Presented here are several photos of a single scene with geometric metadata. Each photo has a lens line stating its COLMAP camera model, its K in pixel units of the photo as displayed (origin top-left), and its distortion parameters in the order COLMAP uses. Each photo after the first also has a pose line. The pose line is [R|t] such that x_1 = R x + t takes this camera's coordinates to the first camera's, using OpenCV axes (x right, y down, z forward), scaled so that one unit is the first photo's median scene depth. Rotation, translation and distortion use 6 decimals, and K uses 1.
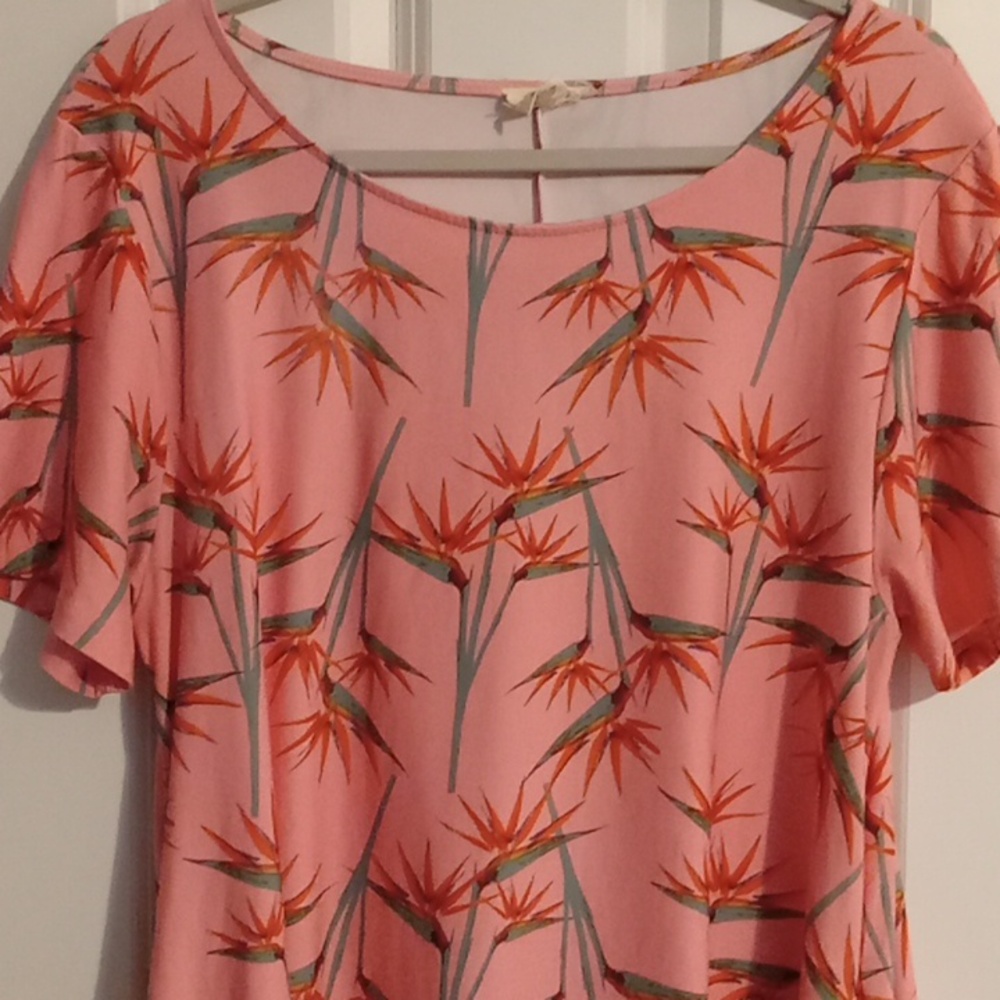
lens RADIAL K [[1659.4, 0, 499.8], [0, 1659.4, 491.5], [0, 0, 1]] dist [0.117109, 0.000000]
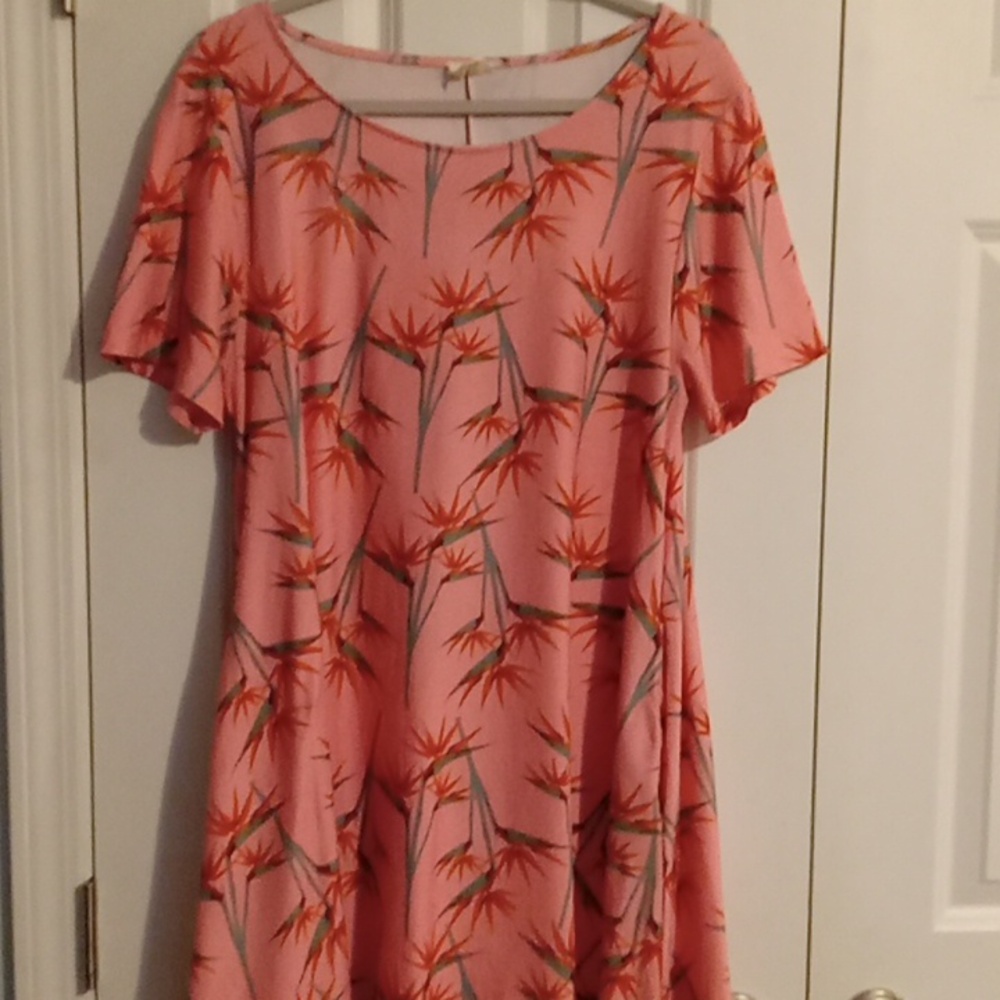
lens RADIAL K [[1659.4, 0, 496.9], [0, 1659.4, 503.3], [0, 0, 1]] dist [0.117109, 0.000000]
pose [[0.999980, 0.002579, 0.005839, 0.042220], [-0.002775, 0.999429, 0.033689, 0.134172], [-0.005749, -0.033704, 0.999415, -0.647410]]
